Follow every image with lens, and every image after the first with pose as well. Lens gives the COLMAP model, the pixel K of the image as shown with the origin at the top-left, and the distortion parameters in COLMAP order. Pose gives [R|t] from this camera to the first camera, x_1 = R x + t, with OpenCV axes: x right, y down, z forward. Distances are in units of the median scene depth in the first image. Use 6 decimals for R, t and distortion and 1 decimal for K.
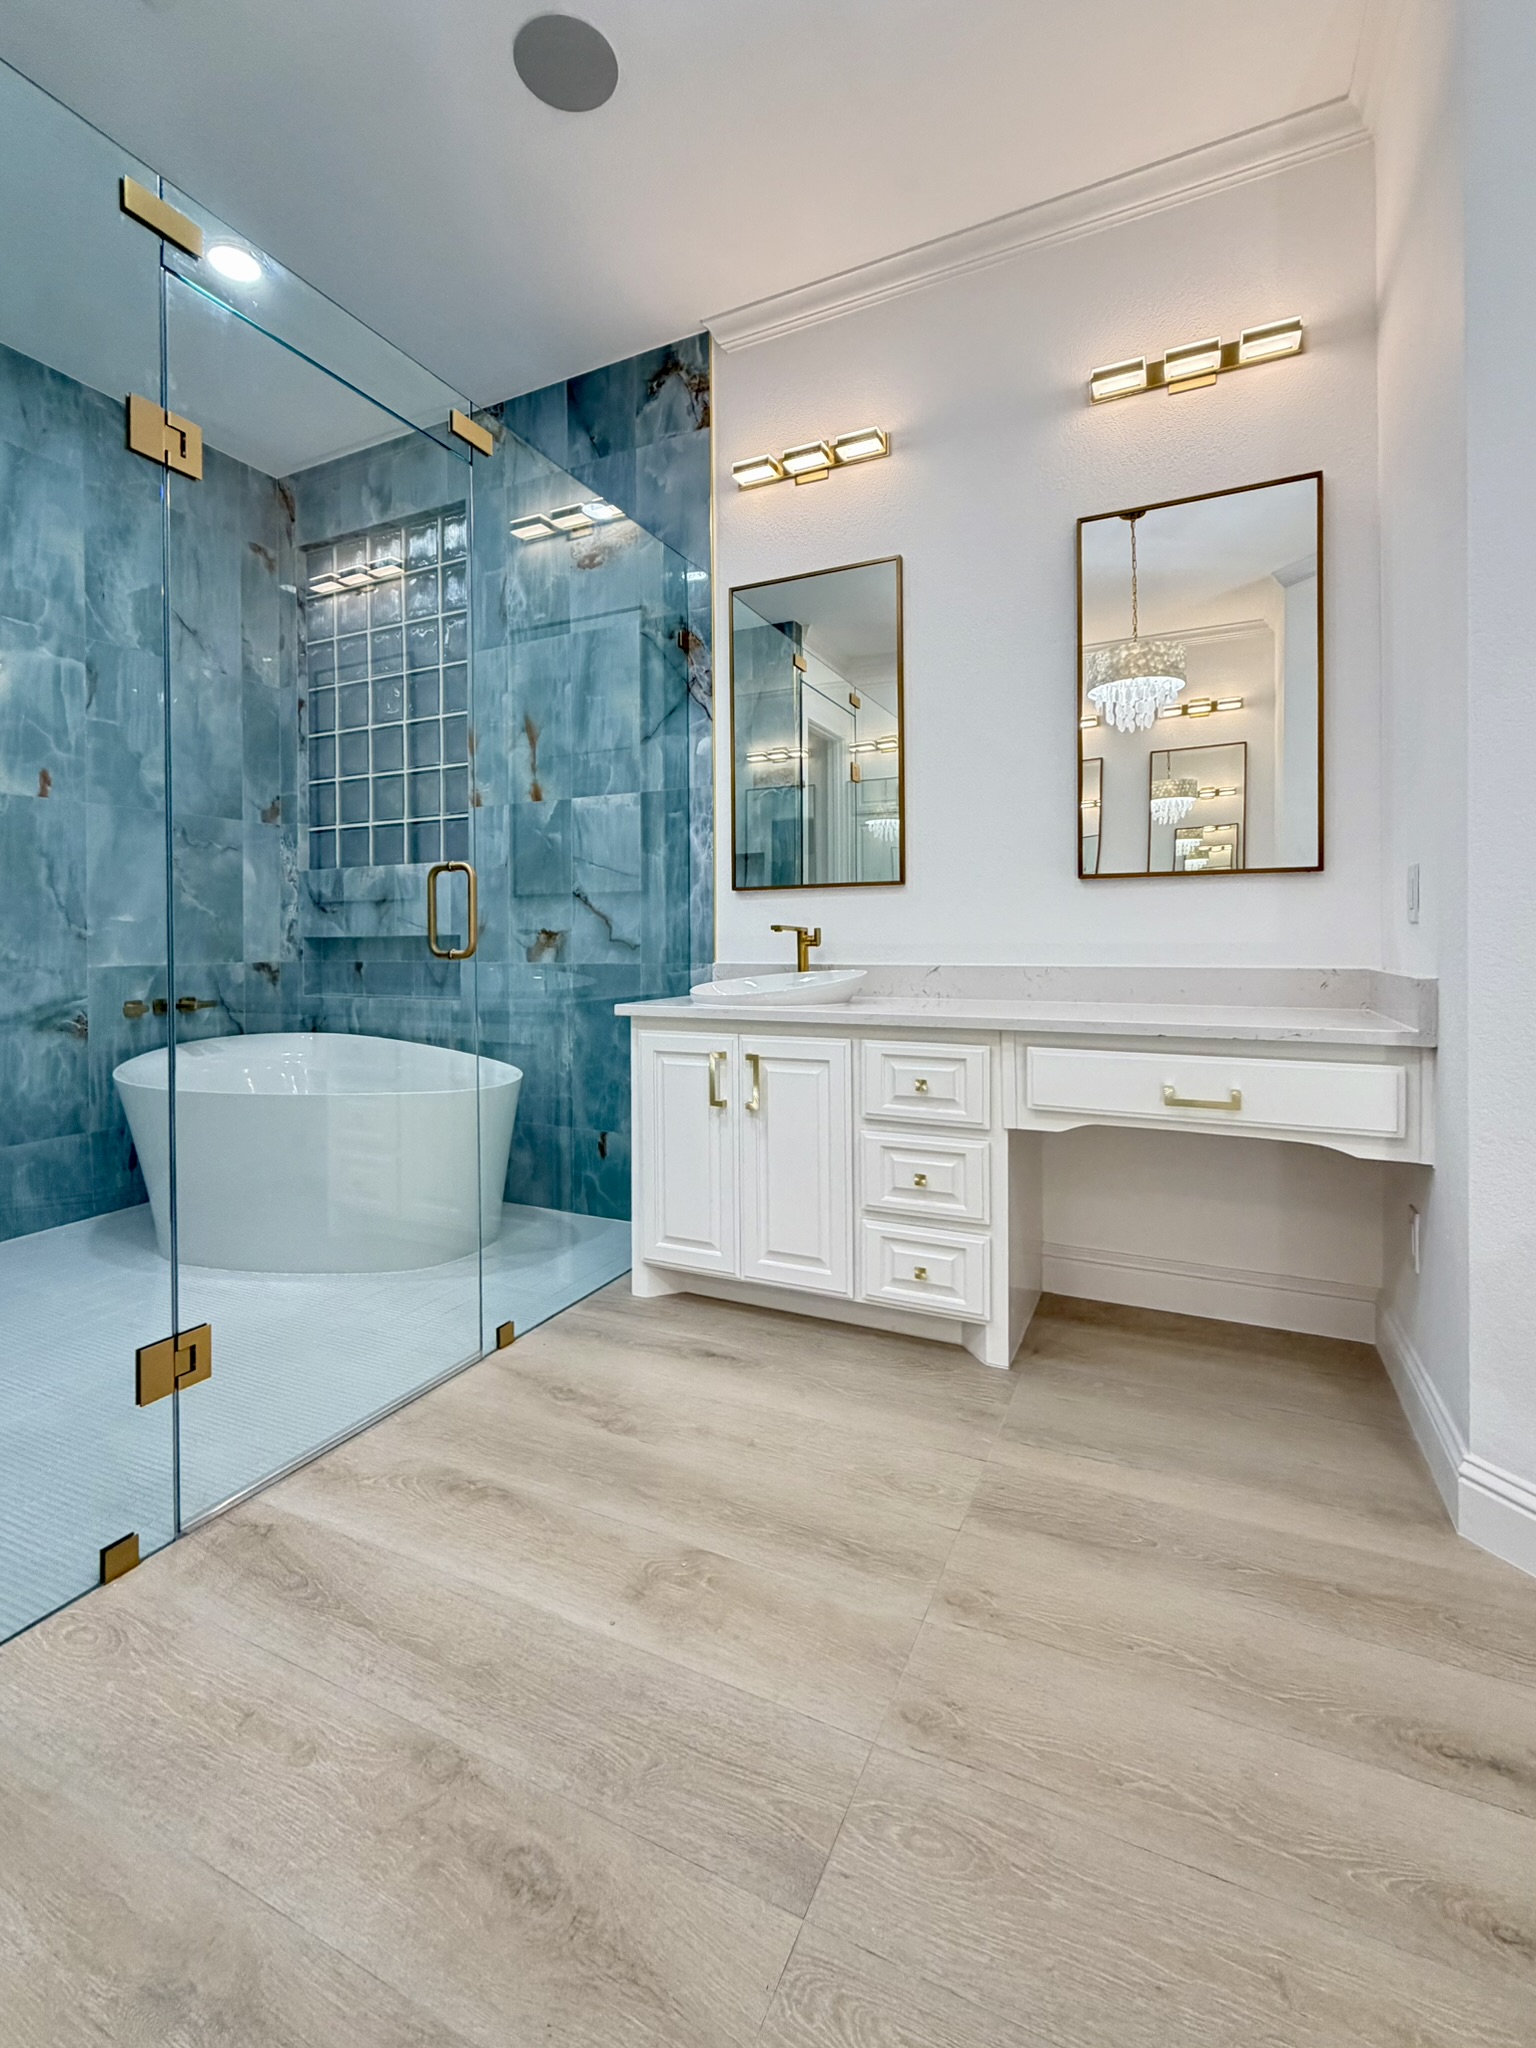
lens RADIAL K [[909.1, 0, 761.8], [0, 909.1, 940.2], [0, 0, 1]] dist [-0.000054, -0.000516]
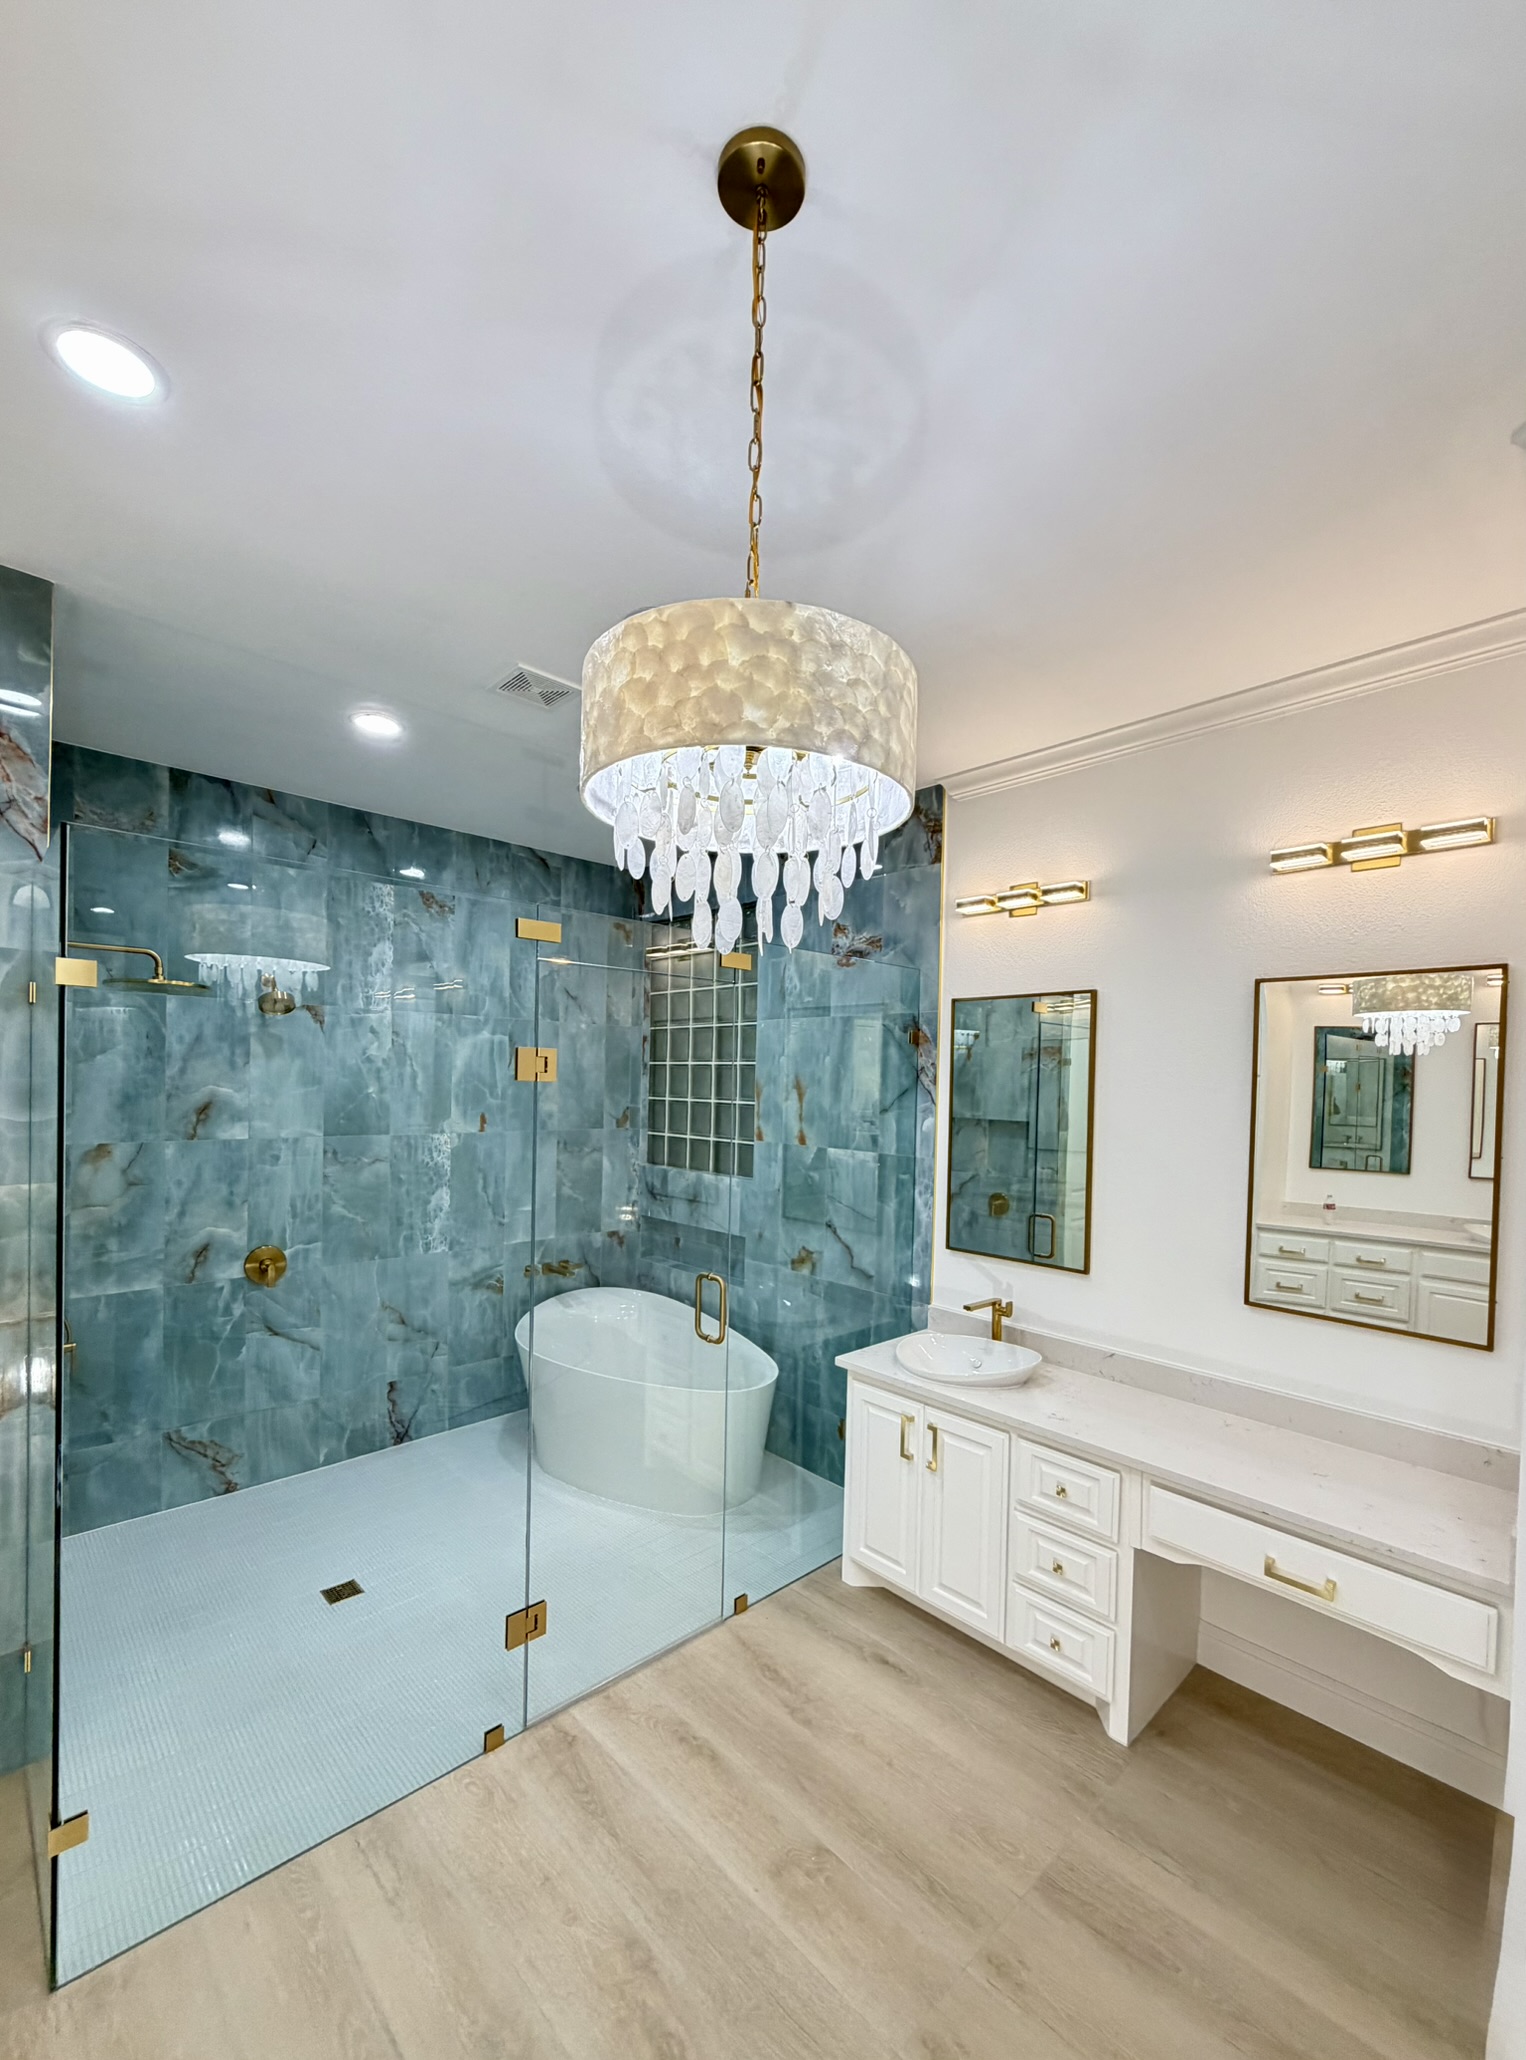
lens RADIAL K [[860.9, 0, 765.5], [0, 860.9, 1091.9], [0, 0, 1]] dist [0.002706, -0.000128]
pose [[0.934841, 0.035014, -0.353336, 0.130353], [-0.031908, 0.999384, 0.014616, -0.252573], [0.353630, -0.002390, 0.935382, -0.143616]]
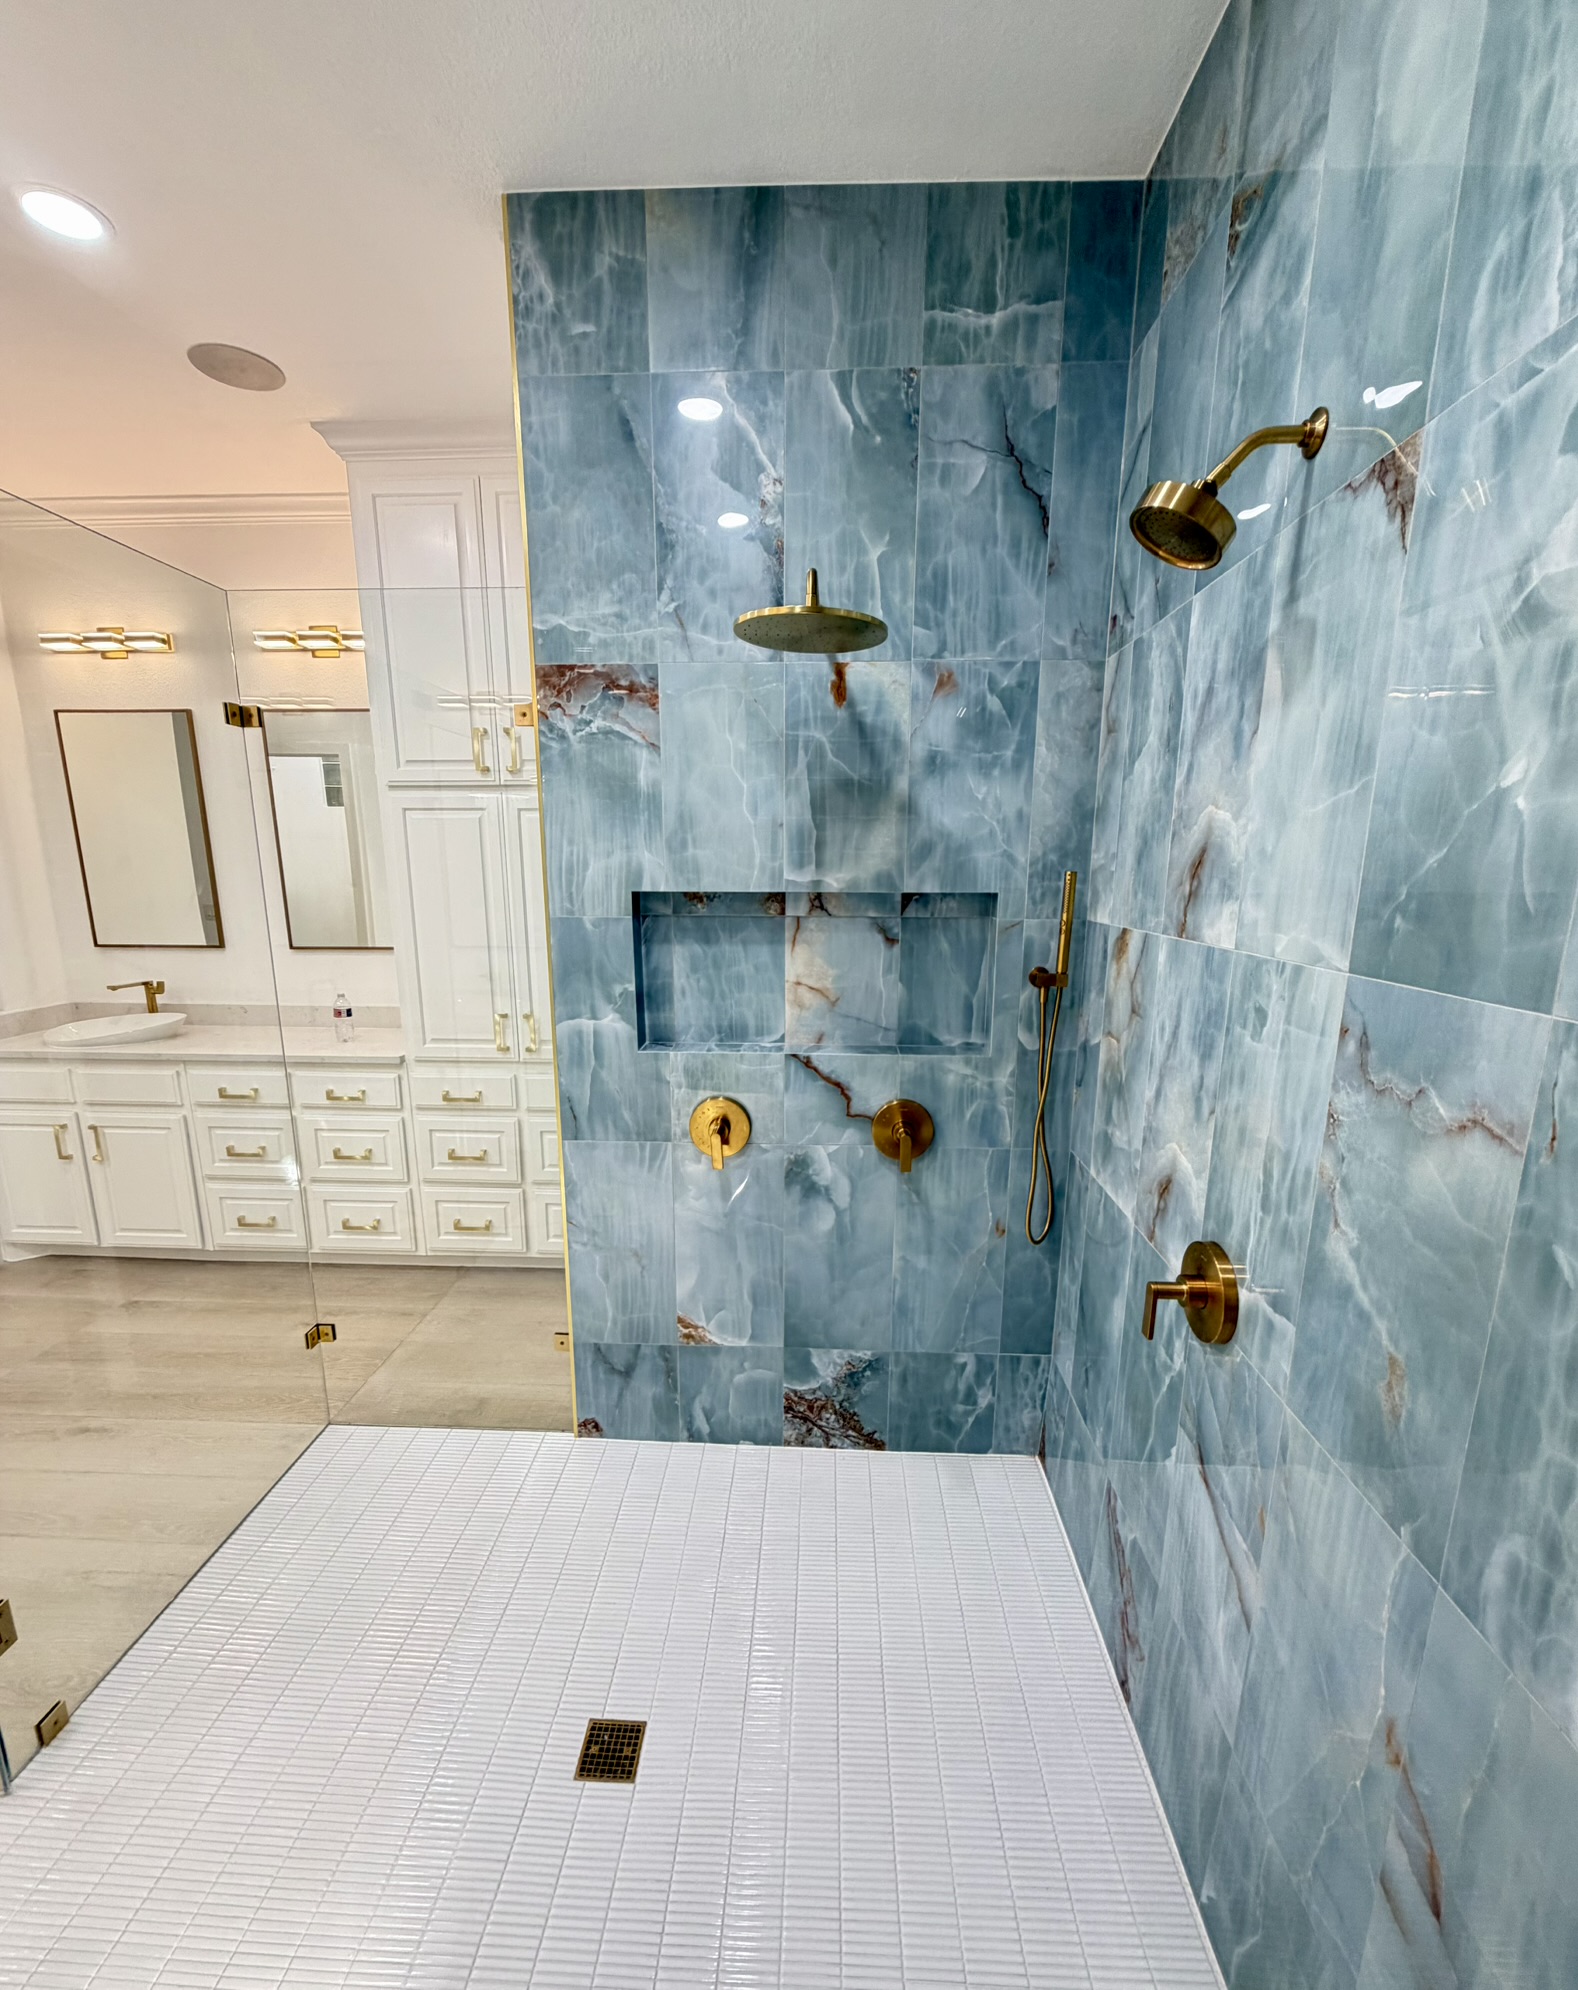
lens RADIAL K [[841.9, 0, 790.5], [0, 841.9, 1050.9], [0, 0, 1]] dist [-0.001615, -0.000004]
pose [[-0.919266, 0.090405, -0.383114, -0.558785], [0.002720, 0.974705, 0.223479, -0.195201], [0.393627, 0.204395, -0.896259, 0.980654]]
